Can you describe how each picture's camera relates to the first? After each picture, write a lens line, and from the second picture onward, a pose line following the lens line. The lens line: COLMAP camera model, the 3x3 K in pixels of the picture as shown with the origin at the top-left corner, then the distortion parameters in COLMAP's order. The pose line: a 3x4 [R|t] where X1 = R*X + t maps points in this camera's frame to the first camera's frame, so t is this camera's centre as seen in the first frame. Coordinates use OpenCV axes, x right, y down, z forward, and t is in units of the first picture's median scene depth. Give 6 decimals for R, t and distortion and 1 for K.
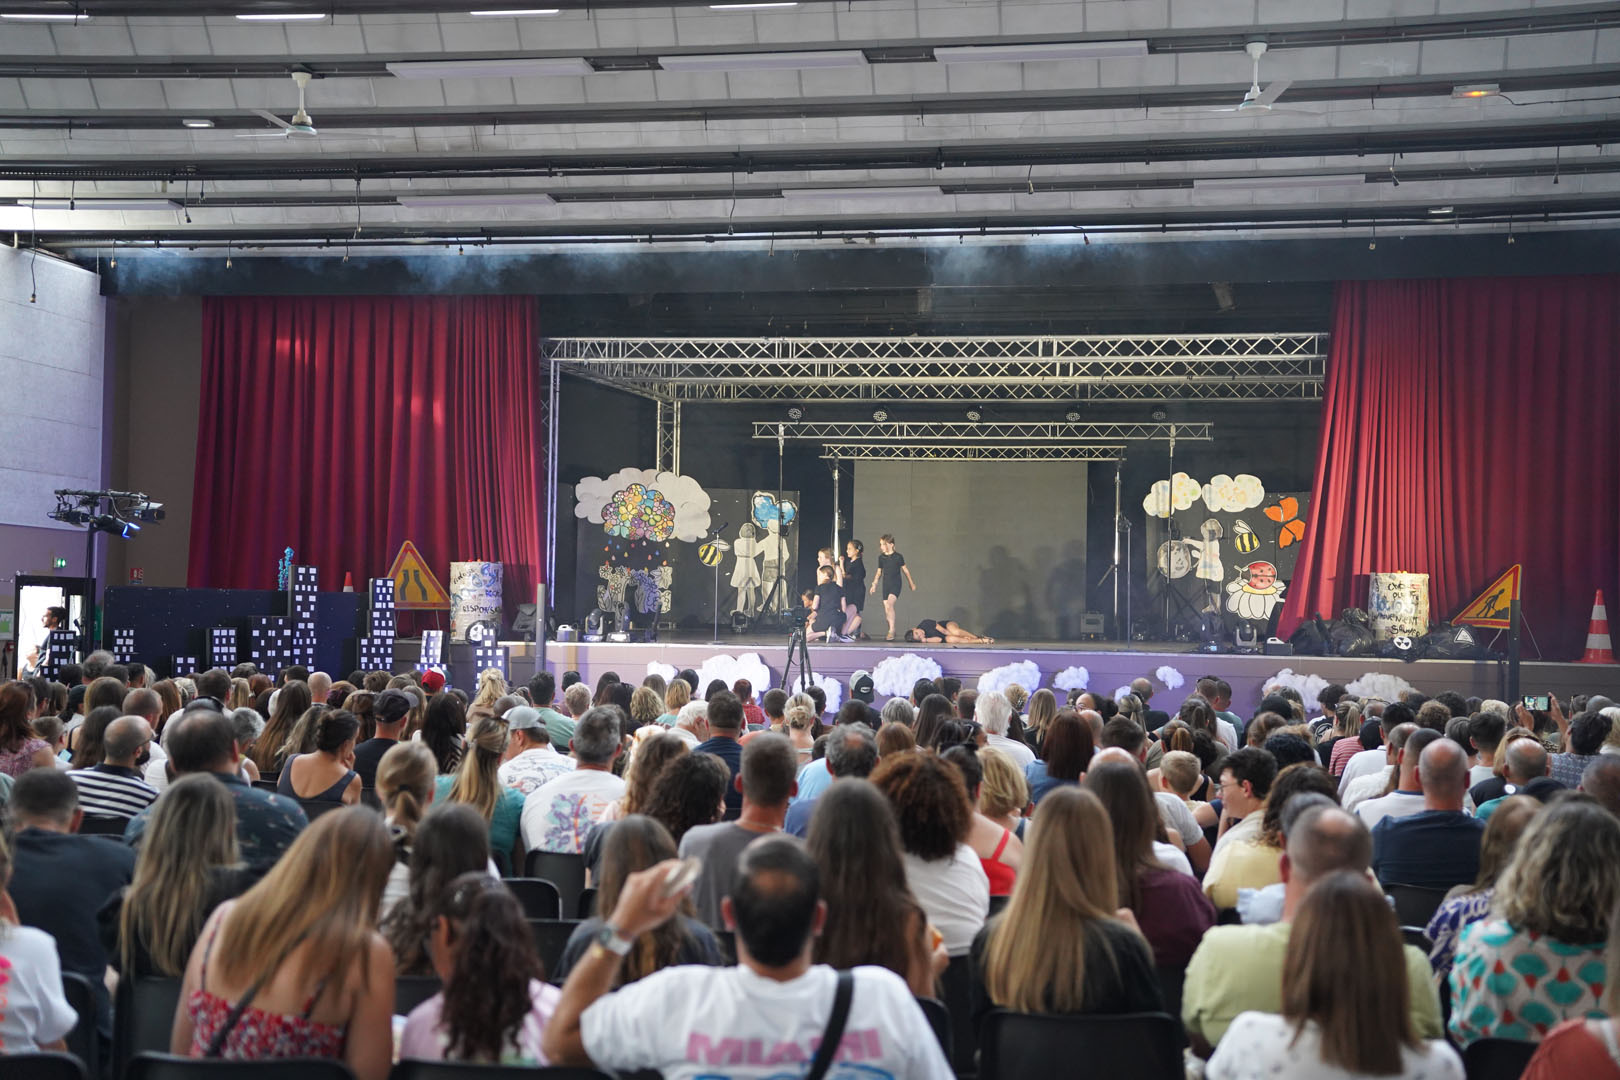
lens RADIAL K [[2437.1, 0, 810.0], [0, 2437.1, 540.0], [0, 0, 1]] dist [0.141558, 0.909522]
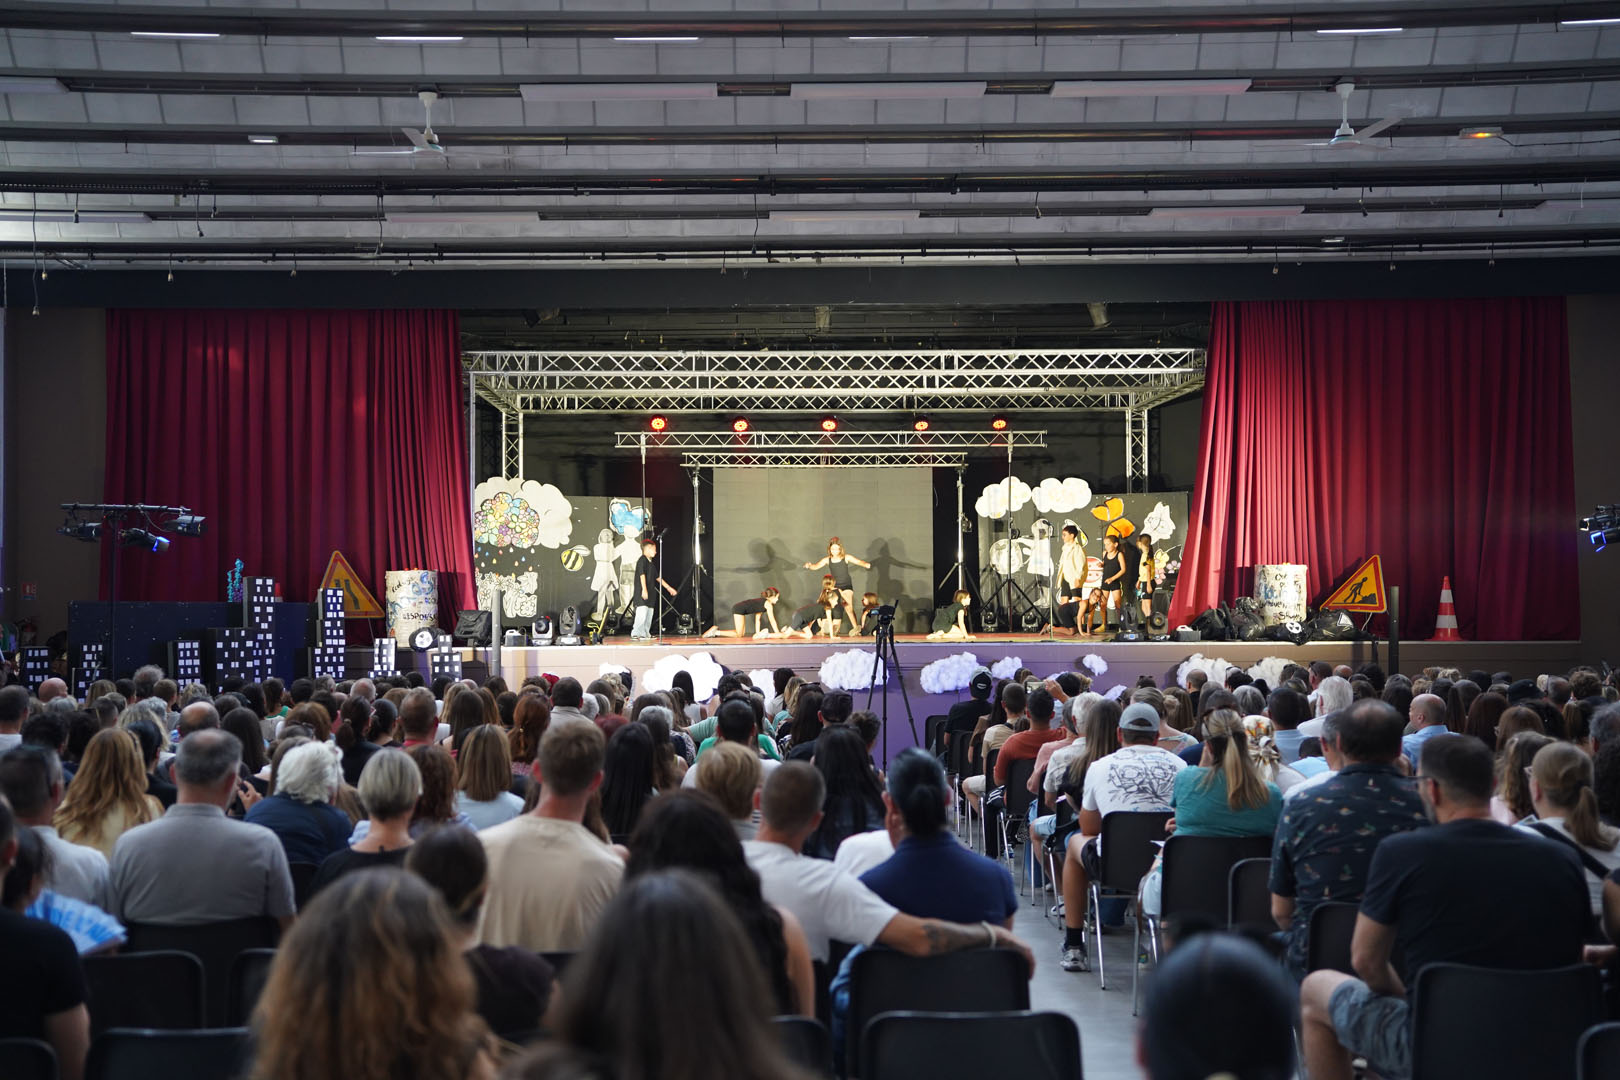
lens RADIAL K [[2299.2, 0, 810.0], [0, 2299.2, 540.0], [0, 0, 1]] dist [0.092982, 0.787483]
pose [[0.978173, -0.015622, 0.207202, -0.178414], [0.015943, 0.999873, 0.000124, -0.001241], [-0.207178, 0.003182, 0.978298, 0.022799]]
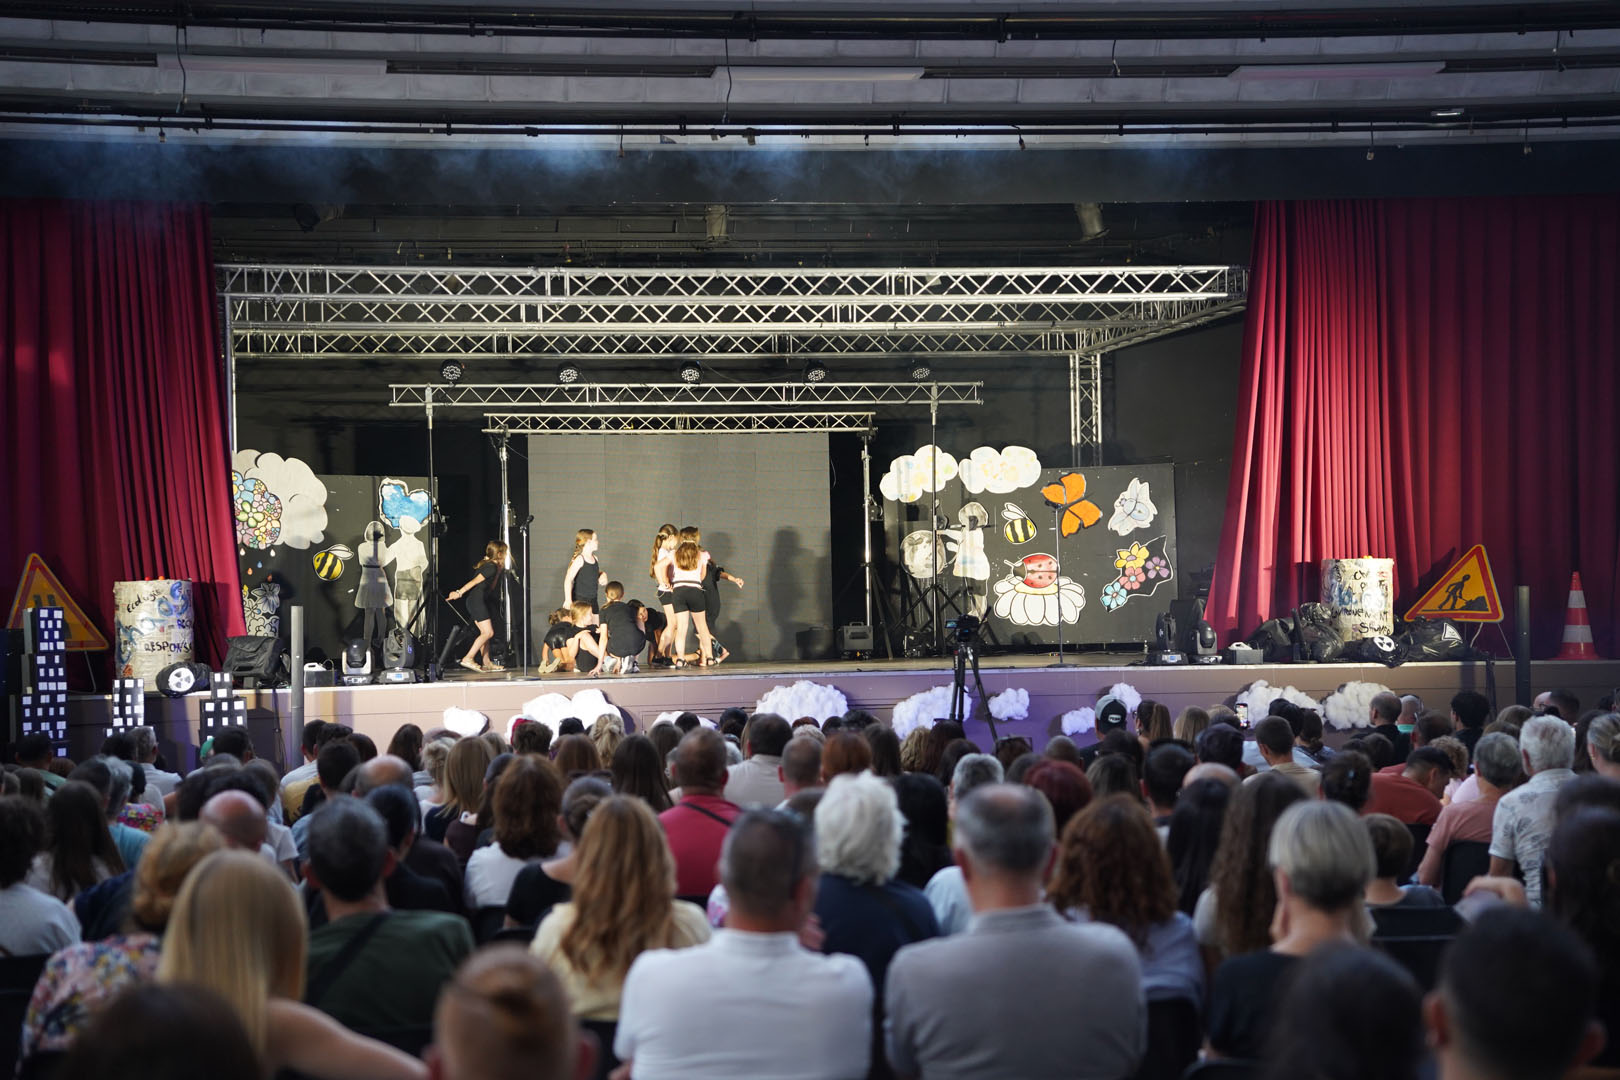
lens RADIAL K [[3076.7, 0, 810.0], [0, 3076.7, 540.0], [0, 0, 1]] dist [0.359396, 2.102089]
pose [[0.938731, -0.024878, 0.343751, -0.277724], [0.025885, 0.999664, 0.001660, 0.000746], [-0.343676, 0.007340, 0.939060, 0.086916]]
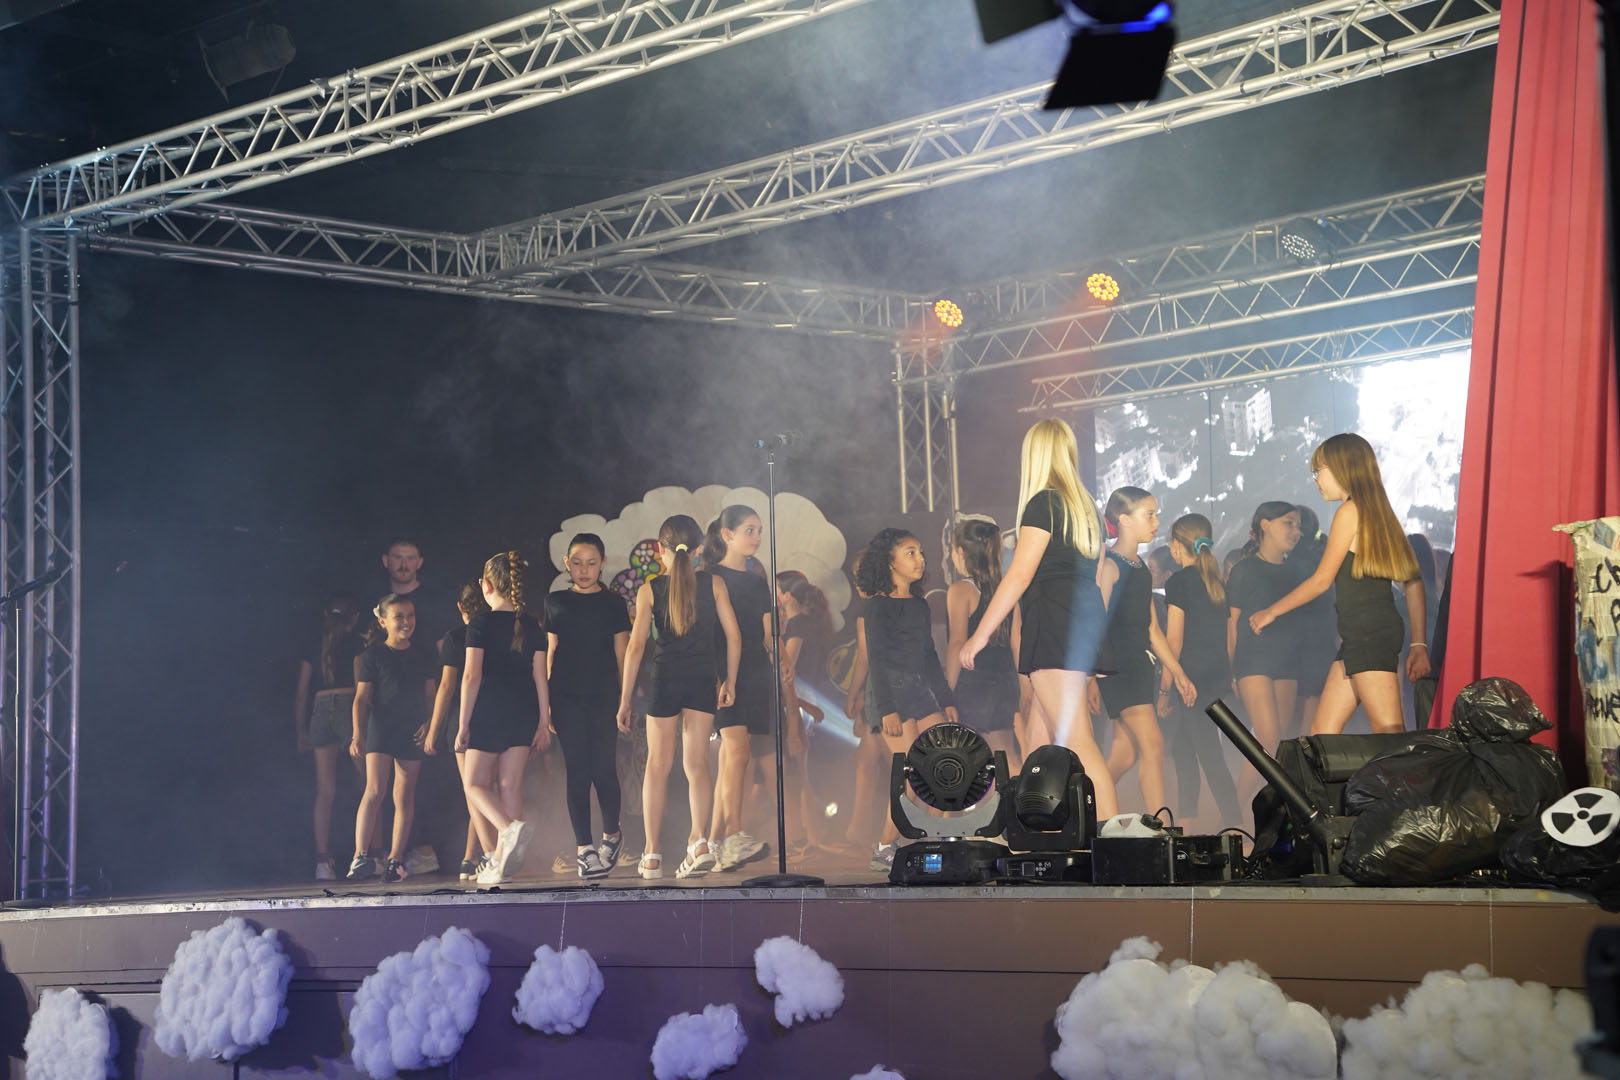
lens RADIAL K [[3082.0, 0, 817.8], [0, 3082.0, 541.3], [0, 0, 1]] dist [0.341273, 2.319800]
pose [[0.802634, -0.095771, -0.588733, 0.337938], [0.057755, 0.994866, -0.083101, 0.034687], [0.593669, 0.032697, 0.804045, 0.684163]]
